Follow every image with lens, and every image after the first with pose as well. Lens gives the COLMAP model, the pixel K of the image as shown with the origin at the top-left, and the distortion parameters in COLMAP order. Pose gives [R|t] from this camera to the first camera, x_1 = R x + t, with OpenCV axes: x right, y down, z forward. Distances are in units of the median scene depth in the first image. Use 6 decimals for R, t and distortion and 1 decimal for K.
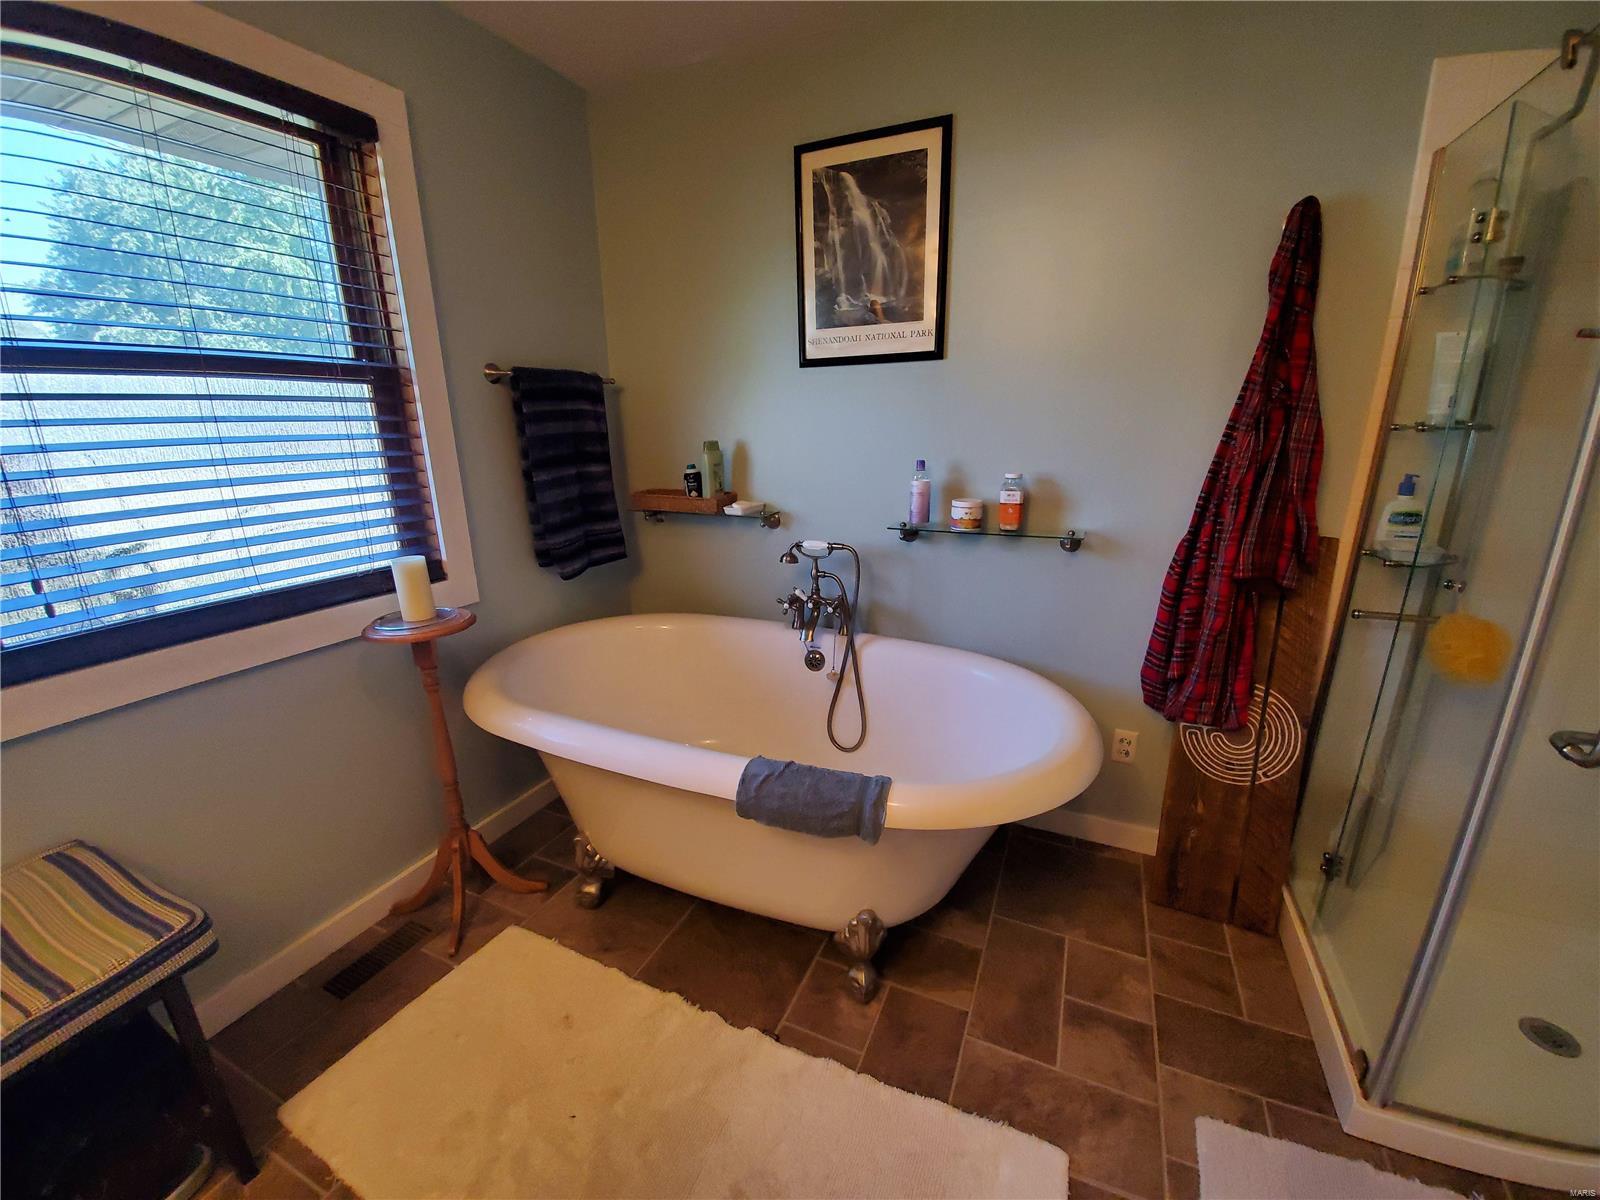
lens RADIAL K [[630.9, 0, 815.9], [0, 630.9, 603.3], [0, 0, 1]] dist [0.016332, -0.020566]
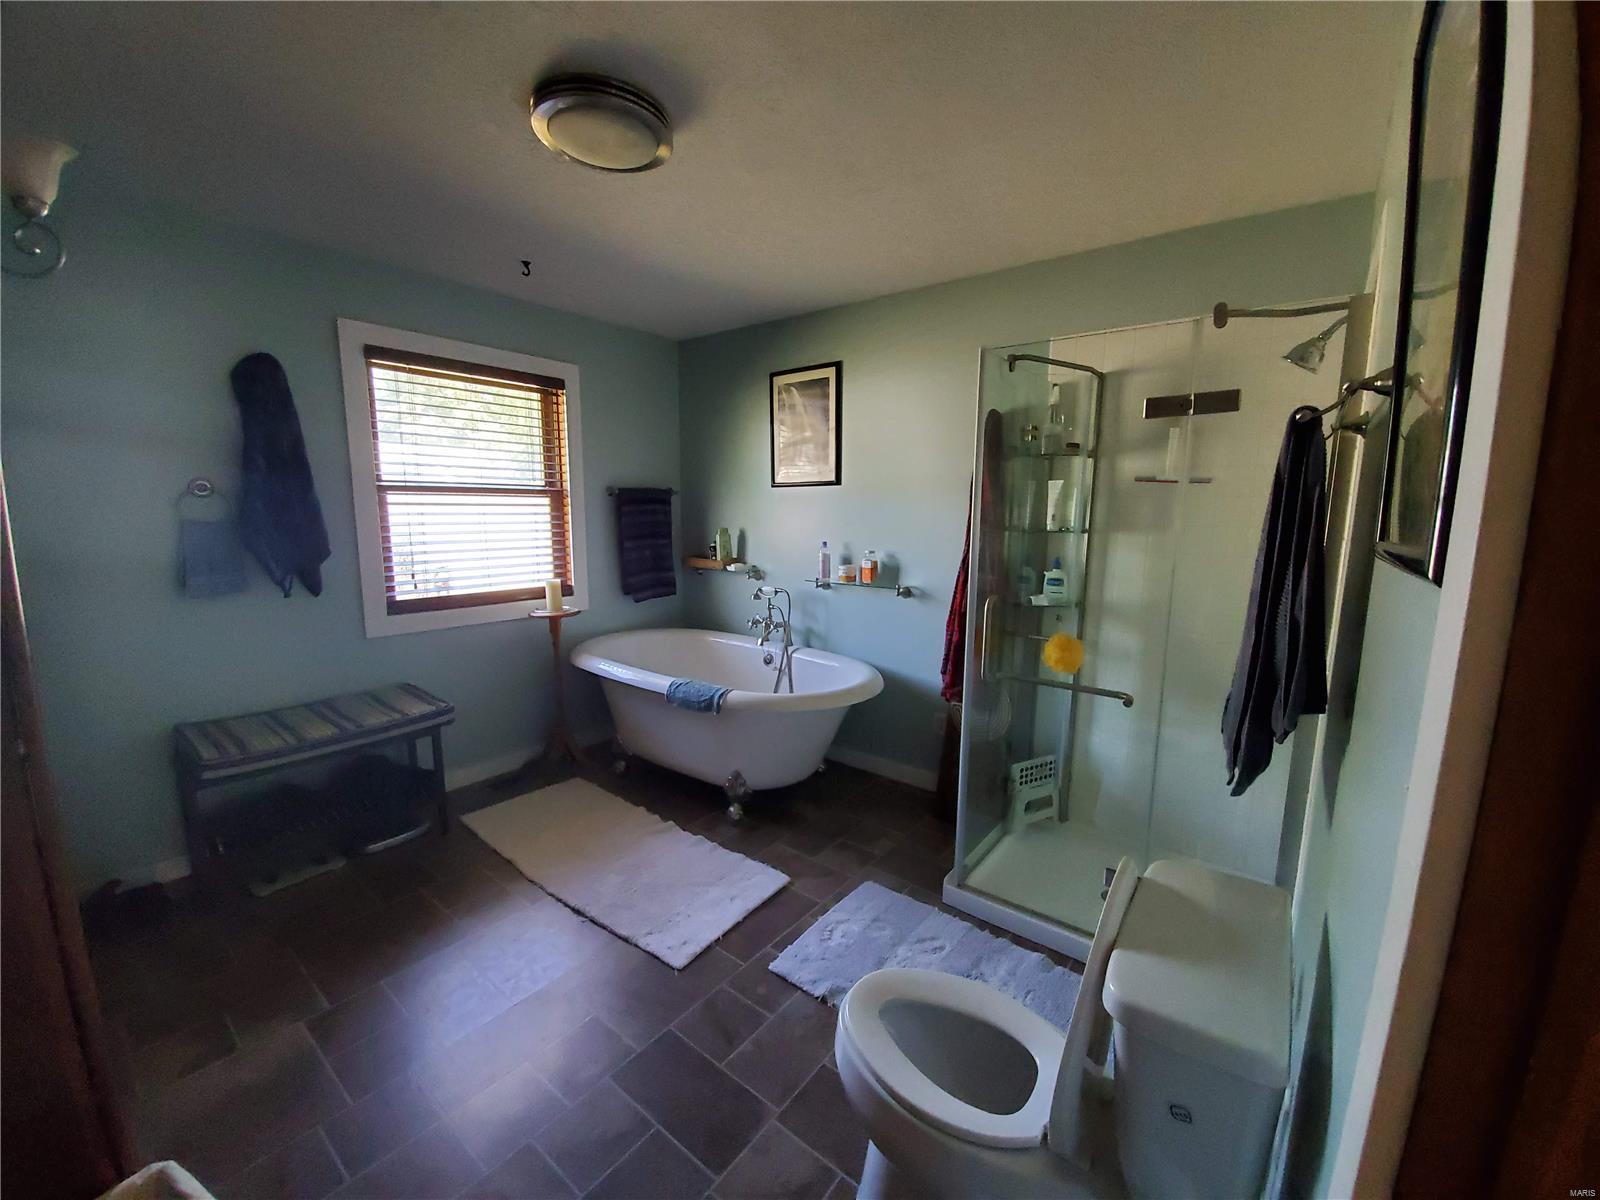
lens RADIAL K [[630.9, 0, 815.9], [0, 630.9, 603.3], [0, 0, 1]] dist [0.016332, -0.020566]
pose [[0.968595, 0.051850, -0.243178, 0.625942], [-0.082817, 0.989447, -0.118898, 0.160759], [0.234447, 0.135303, 0.962667, -0.703546]]
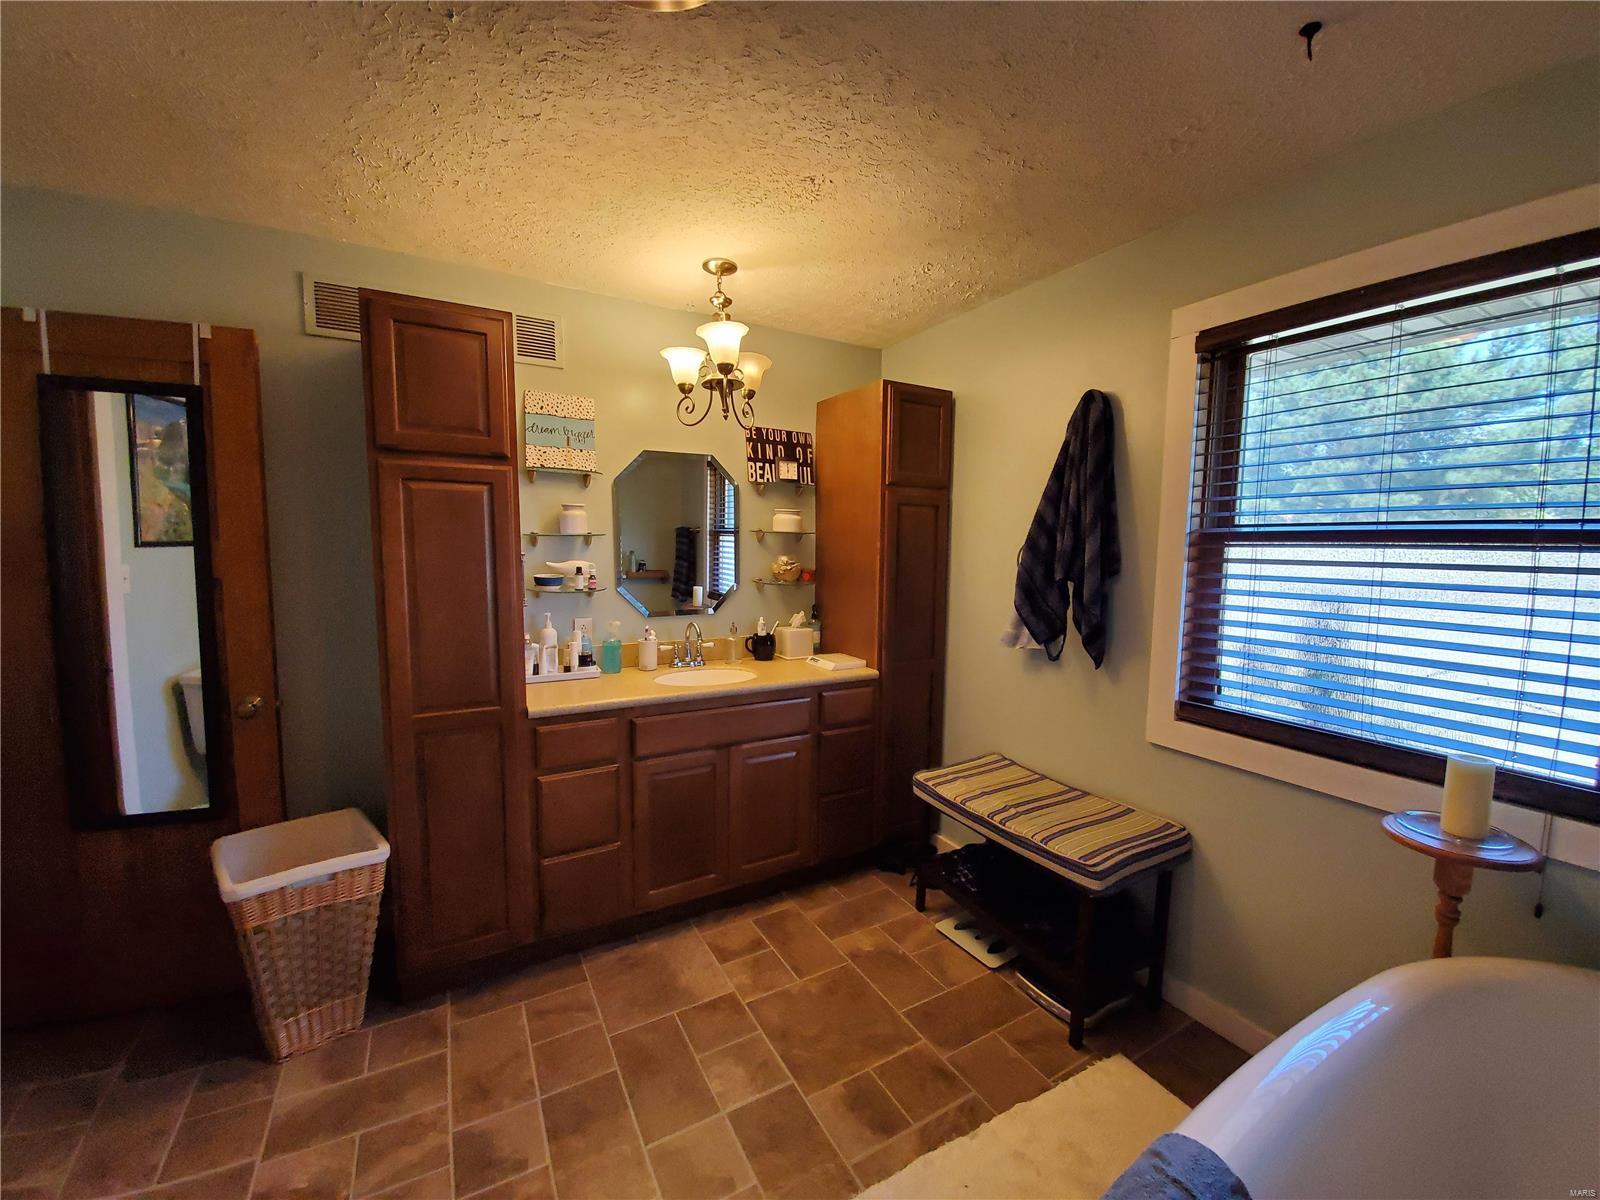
lens RADIAL K [[630.9, 0, 815.9], [0, 630.9, 603.3], [0, 0, 1]] dist [0.016332, -0.020566]
pose [[-0.589536, 0.052928, -0.806006, 0.431195], [-0.251828, 0.936073, 0.245663, -0.212733], [0.767482, 0.347803, -0.538520, 0.633611]]
